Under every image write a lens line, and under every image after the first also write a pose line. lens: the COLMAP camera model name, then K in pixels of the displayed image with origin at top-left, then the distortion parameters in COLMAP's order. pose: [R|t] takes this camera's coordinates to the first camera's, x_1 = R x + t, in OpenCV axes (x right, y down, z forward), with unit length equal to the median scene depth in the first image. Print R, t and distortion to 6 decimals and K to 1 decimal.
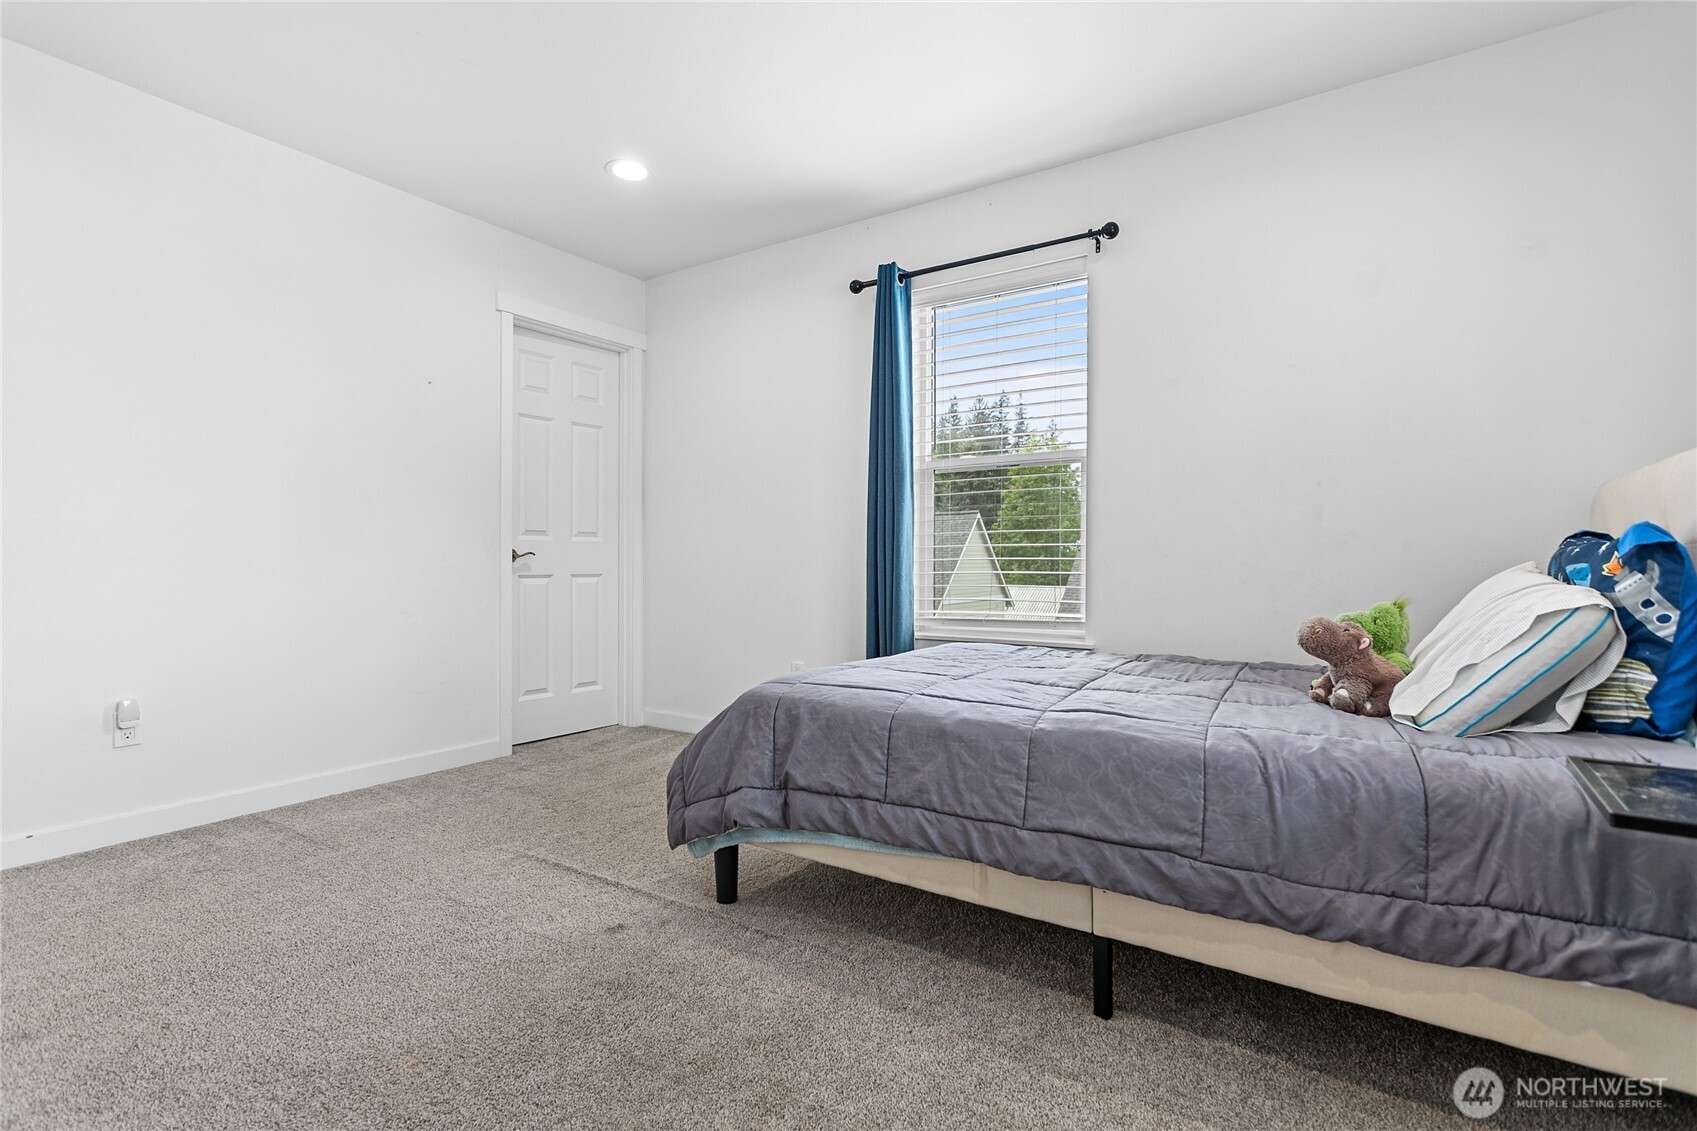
lens RADIAL K [[801.8, 0, 845.2], [0, 801.8, 562.6], [0, 0, 1]] dist [0.003555, 0.000903]
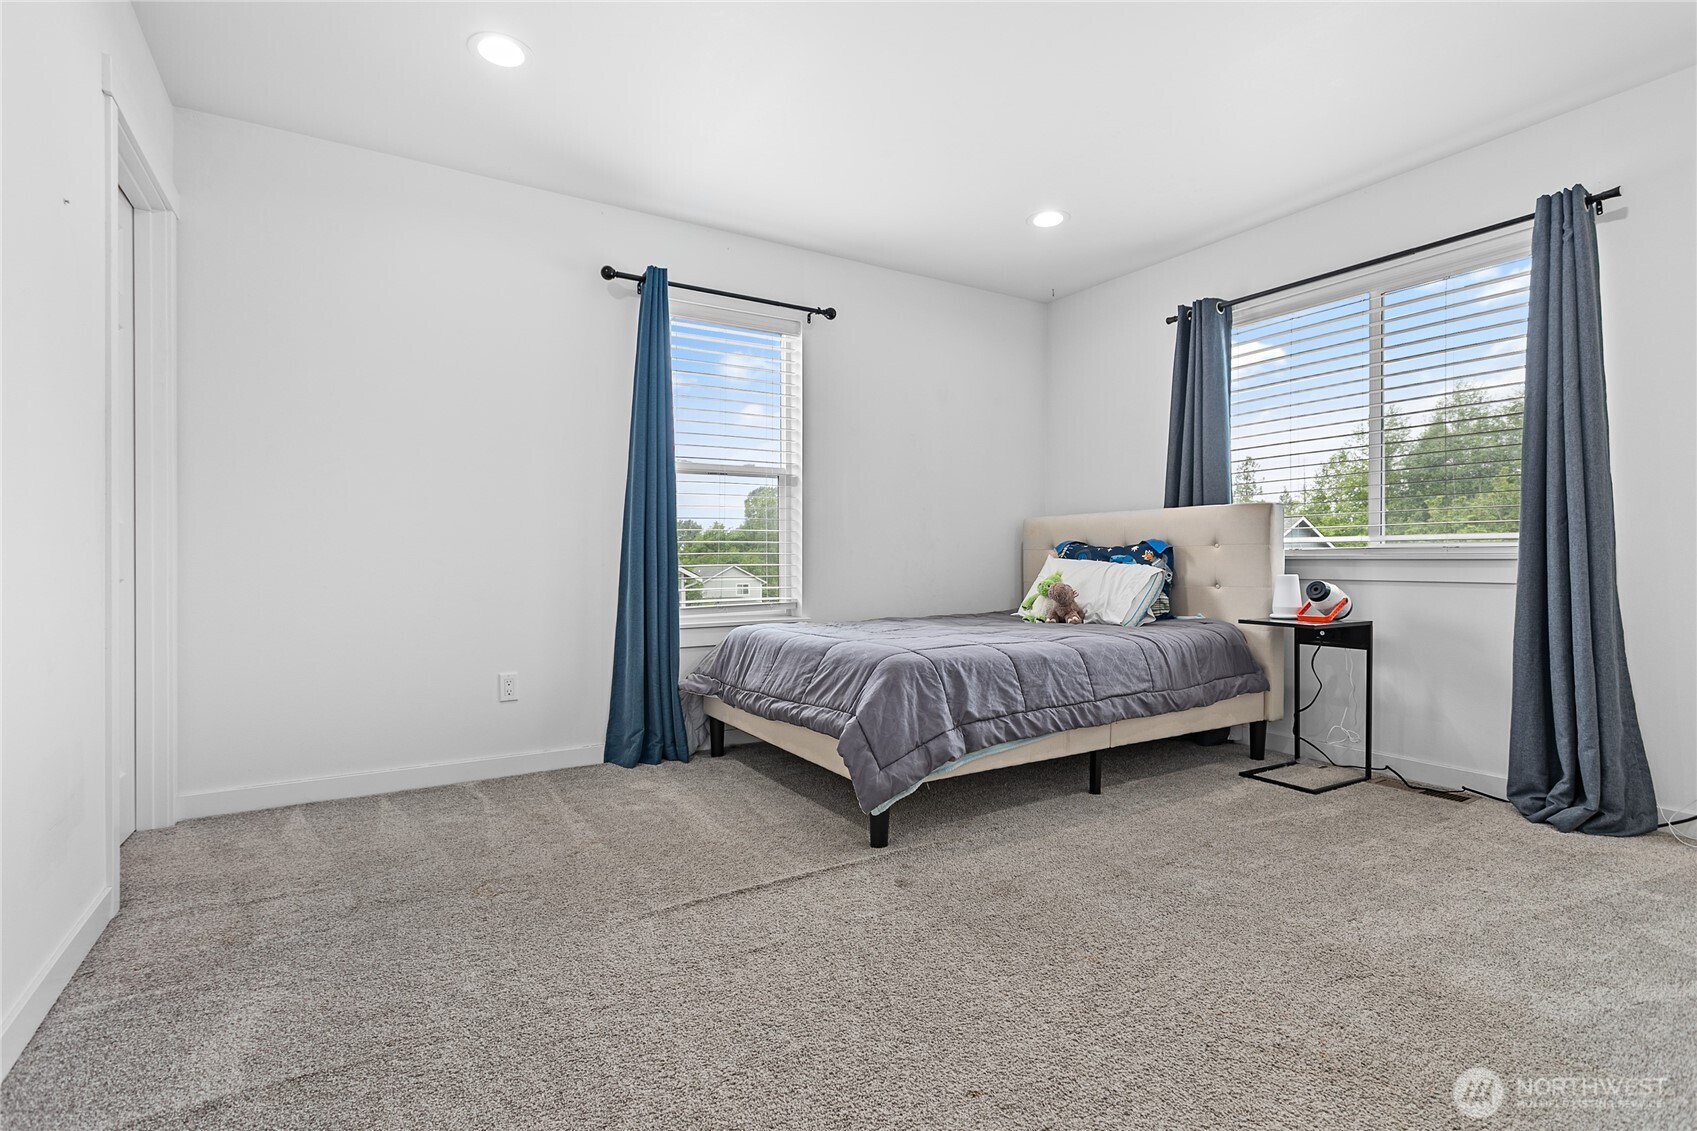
lens RADIAL K [[801.8, 0, 845.2], [0, 801.8, 562.6], [0, 0, 1]] dist [0.003555, 0.000903]
pose [[0.419055, -0.008918, 0.907917, -1.558599], [0.006590, 0.999955, 0.006781, 0.000861], [-0.907937, 0.003142, 0.419095, 0.703631]]
